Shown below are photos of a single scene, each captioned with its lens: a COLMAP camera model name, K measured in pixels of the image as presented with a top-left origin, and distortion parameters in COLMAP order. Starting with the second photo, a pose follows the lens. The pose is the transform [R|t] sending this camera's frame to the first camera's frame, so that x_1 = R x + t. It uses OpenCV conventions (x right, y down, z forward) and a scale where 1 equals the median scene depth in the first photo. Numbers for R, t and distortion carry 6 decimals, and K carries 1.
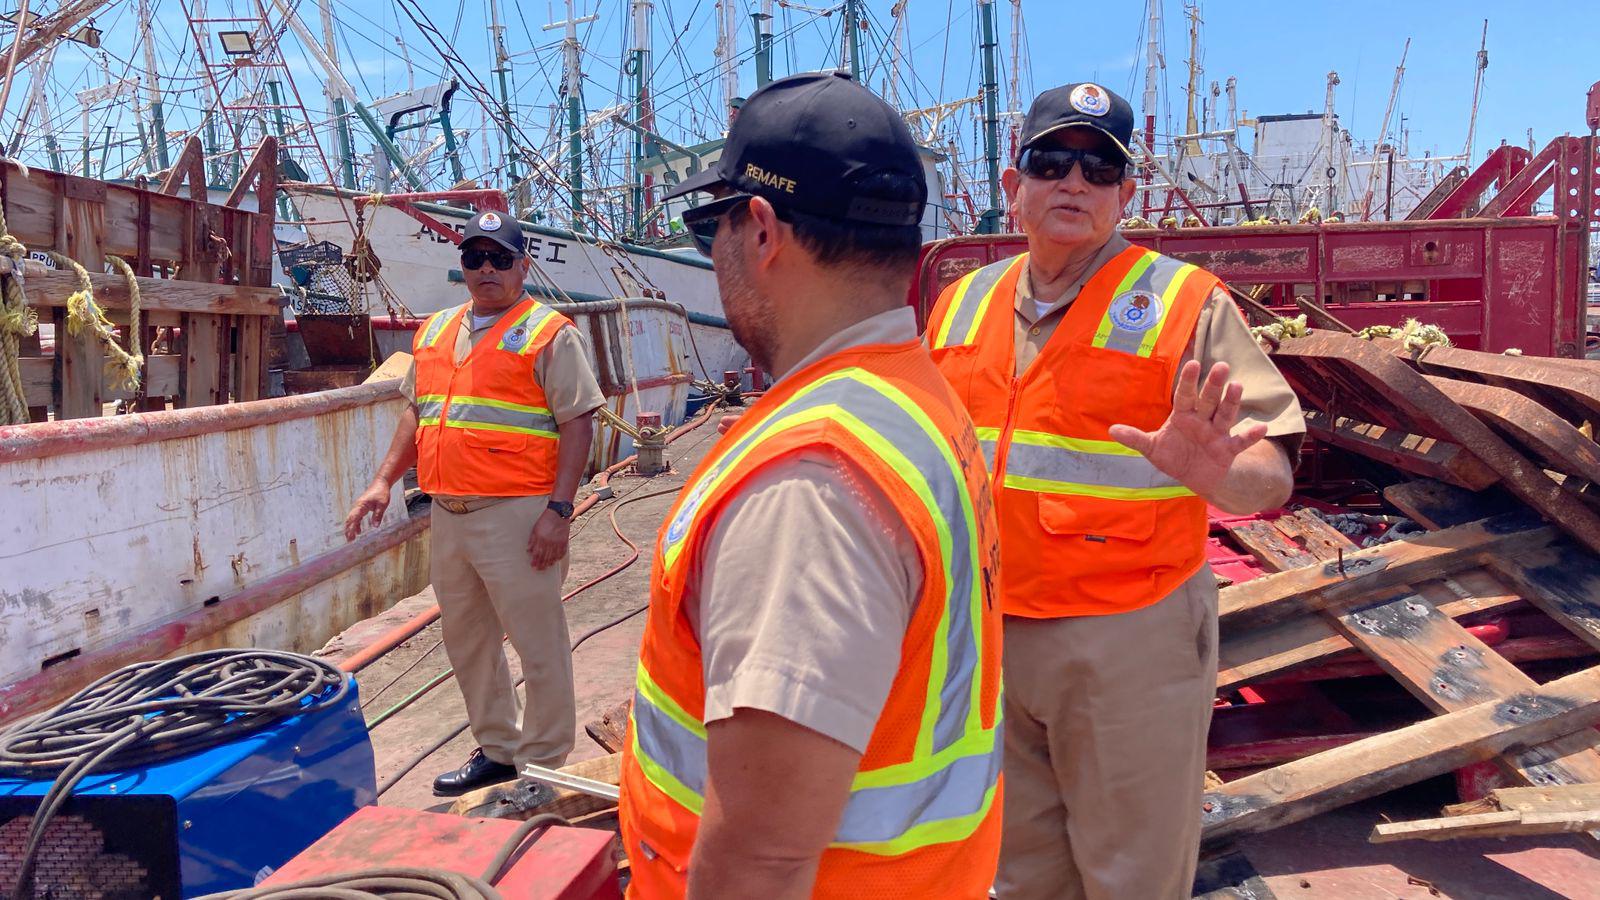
lens RADIAL K [[1312.6, 0, 795.4], [0, 1312.6, 455.8], [0, 0, 1]] dist [0.053582, -0.049364]
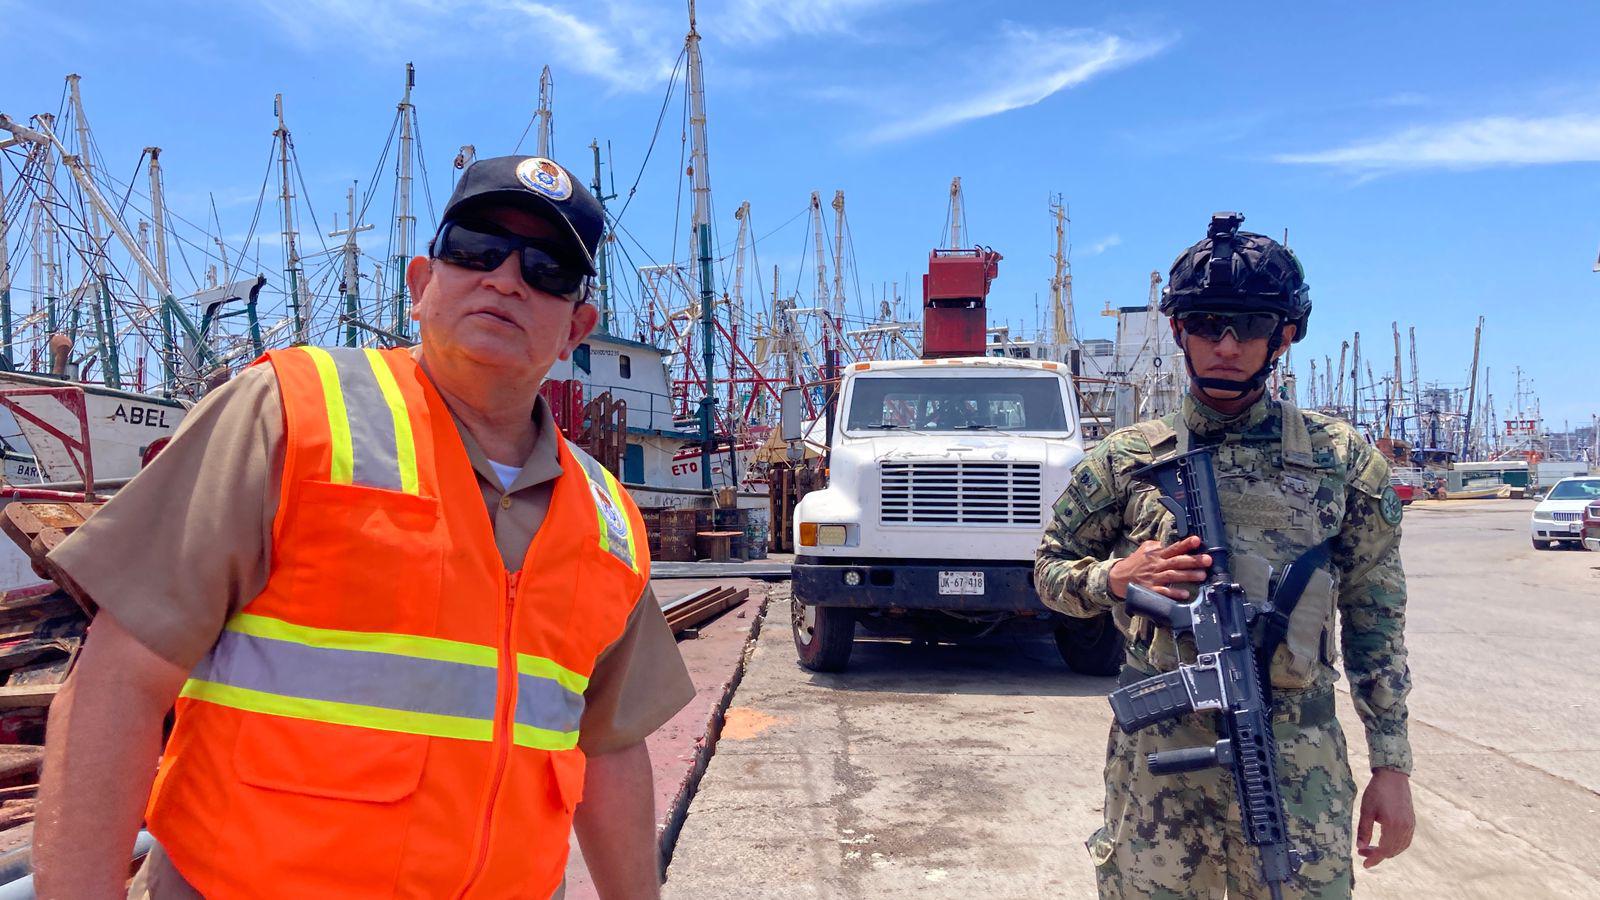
lens RADIAL K [[1312.6, 0, 801.0], [0, 1312.6, 443.4], [0, 0, 1]] dist [0.053582, -0.049364]
pose [[0.999298, 0.010694, 0.035917, 0.350164], [-0.005599, 0.990269, -0.139056, 0.021372], [-0.037054, 0.138758, 0.989633, -0.235981]]
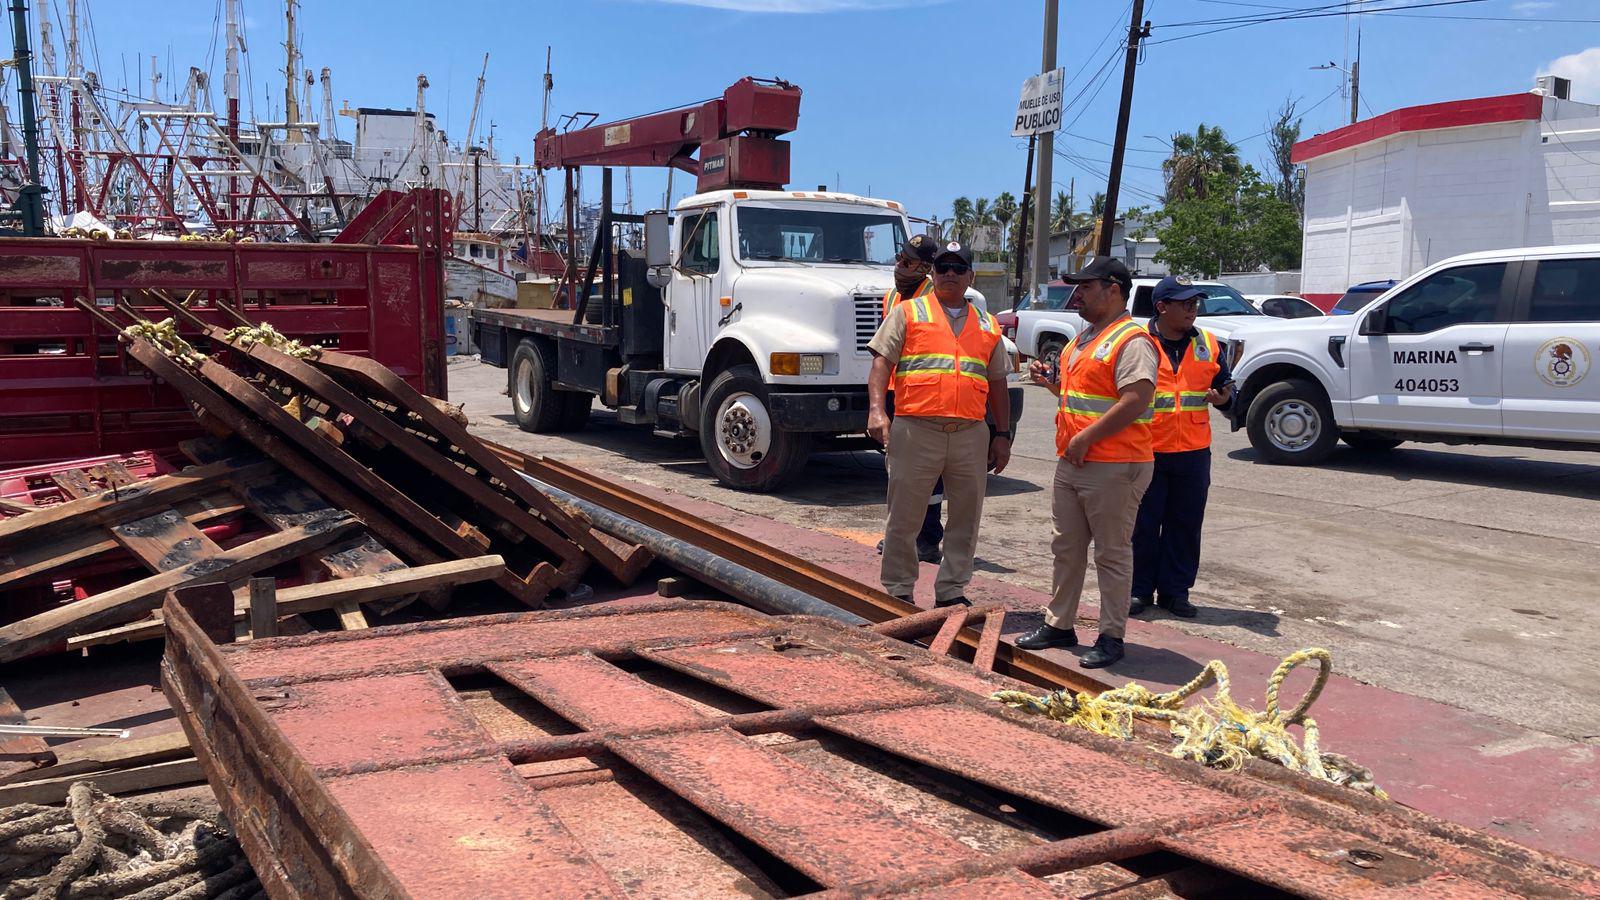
lens RADIAL K [[1312.6, 0, 800.2], [0, 1312.6, 438.1], [0, 0, 1]] dist [0.053582, -0.049364]
pose [[0.803096, -0.041591, 0.594397, 0.033081], [0.042942, 0.999007, 0.011882, 0.008085], [-0.594301, 0.015983, 0.804084, -0.145479]]
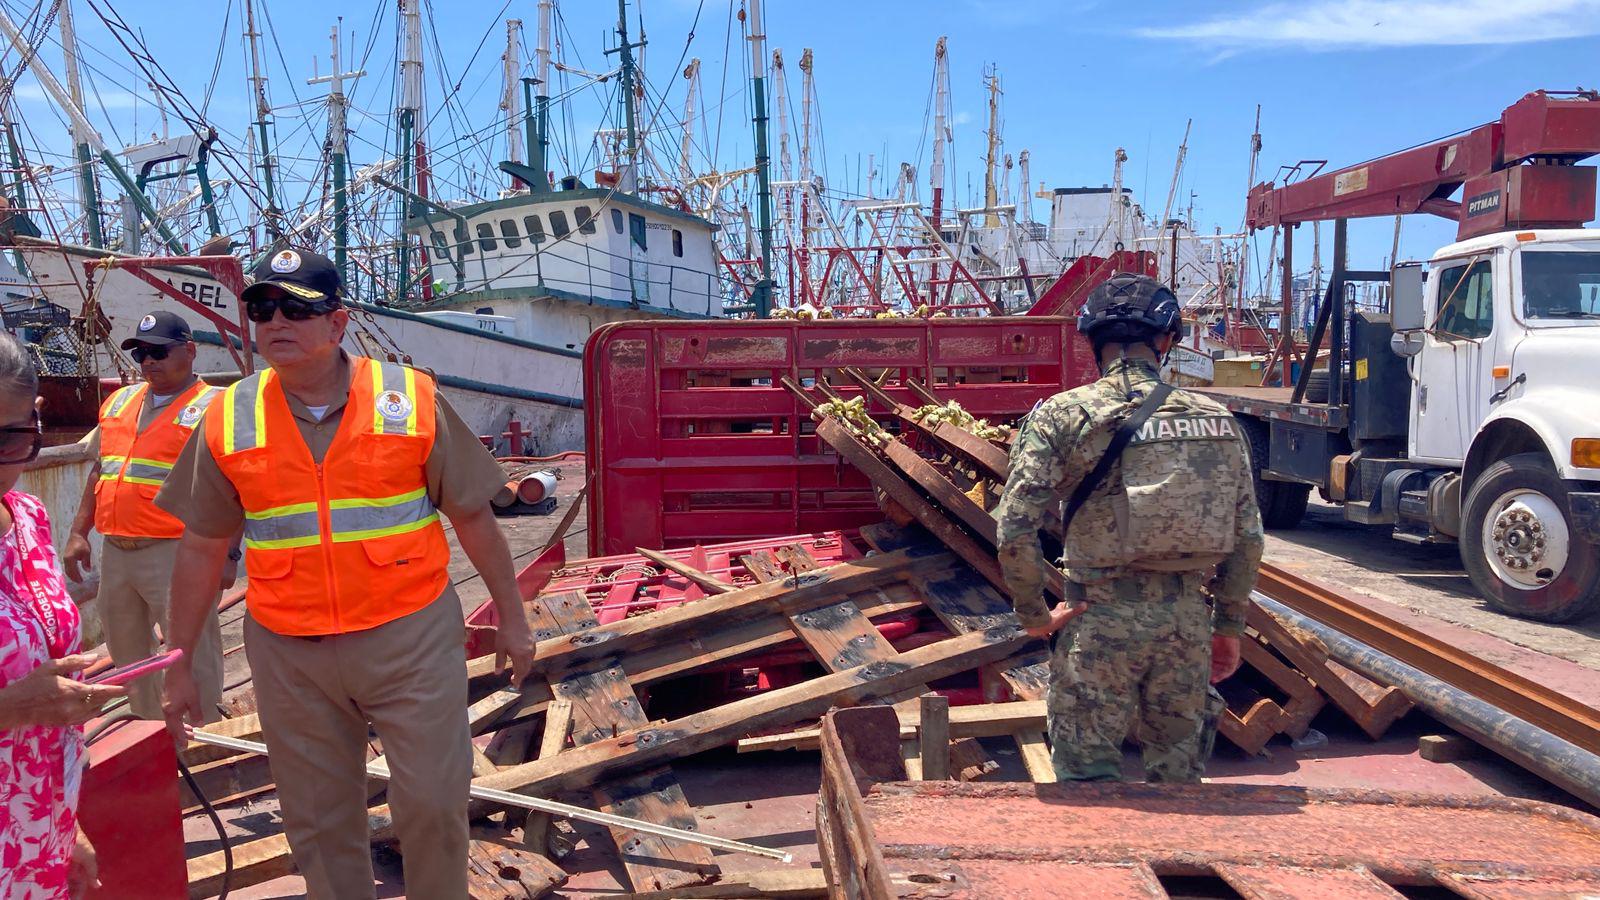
lens RADIAL K [[1381.7, 0, 786.5], [0, 1381.7, 472.9], [0, 0, 1]] dist [0.065013, -0.120667]
pose [[0.991184, 0.004737, 0.132409, 0.047014], [0.000324, 0.999271, -0.038174, 0.005678], [-0.132493, 0.037881, 0.990460, -0.097715]]
